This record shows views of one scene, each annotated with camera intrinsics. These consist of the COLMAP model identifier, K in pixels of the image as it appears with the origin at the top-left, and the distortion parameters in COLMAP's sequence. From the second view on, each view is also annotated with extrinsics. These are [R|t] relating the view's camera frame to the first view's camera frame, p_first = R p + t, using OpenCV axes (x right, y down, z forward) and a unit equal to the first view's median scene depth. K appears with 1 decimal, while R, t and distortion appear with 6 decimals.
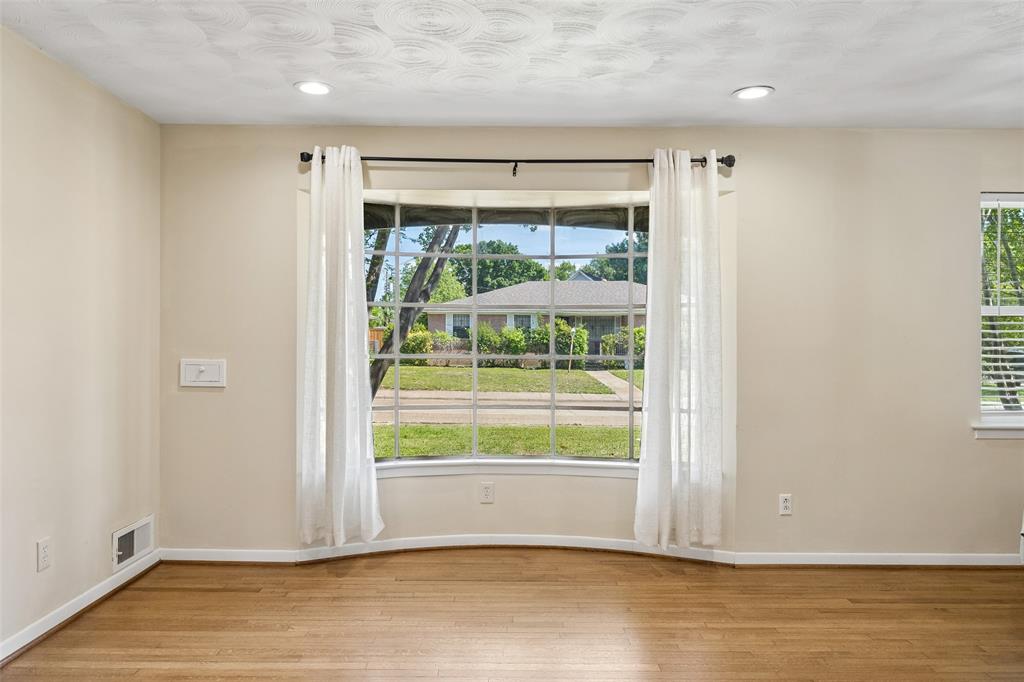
lens RADIAL K [[717.3, 0, 510.5], [0, 717.3, 342.1], [0, 0, 1]] dist [0.003898, -0.003794]
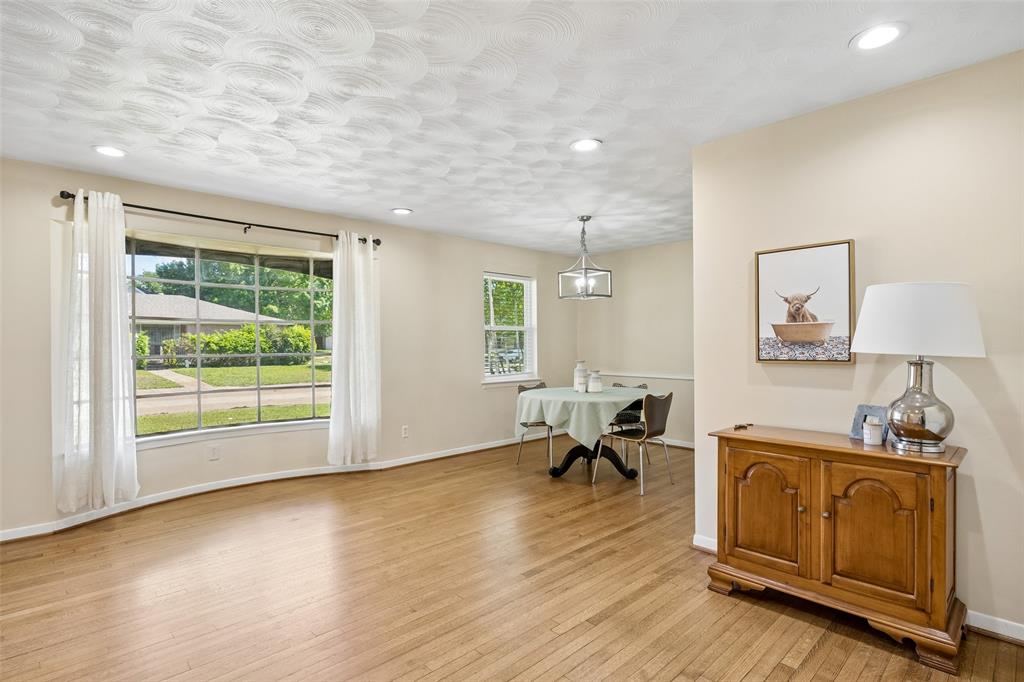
lens RADIAL K [[511.0, 0, 508.4], [0, 511.0, 340.4], [0, 0, 1]] dist [-0.003248, -0.000451]
pose [[0.724958, -0.004824, 0.688776, -0.338043], [0.010221, 0.999941, -0.003754, -0.000629], [-0.688717, 0.009761, 0.724964, -0.141320]]
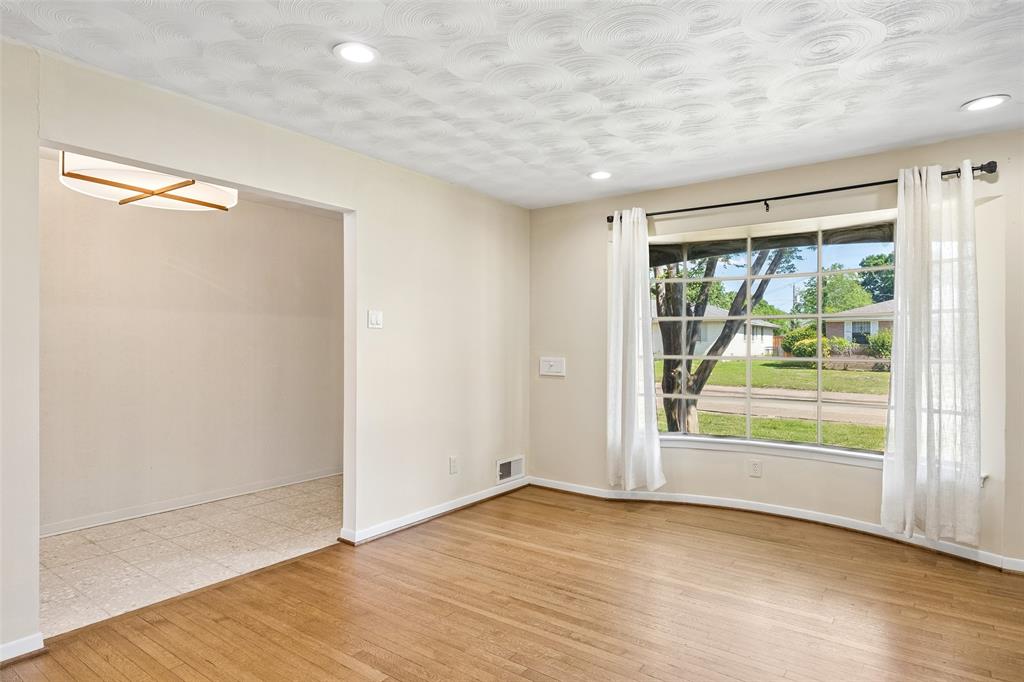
lens RADIAL K [[581.4, 0, 511.9], [0, 581.4, 343.6], [0, 0, 1]] dist [0.002983, 0.001216]
pose [[0.803672, -0.004460, -0.595056, 0.254353], [0.000054, 0.999972, -0.007422, 0.002722], [0.595072, 0.005932, 0.803650, -0.063103]]
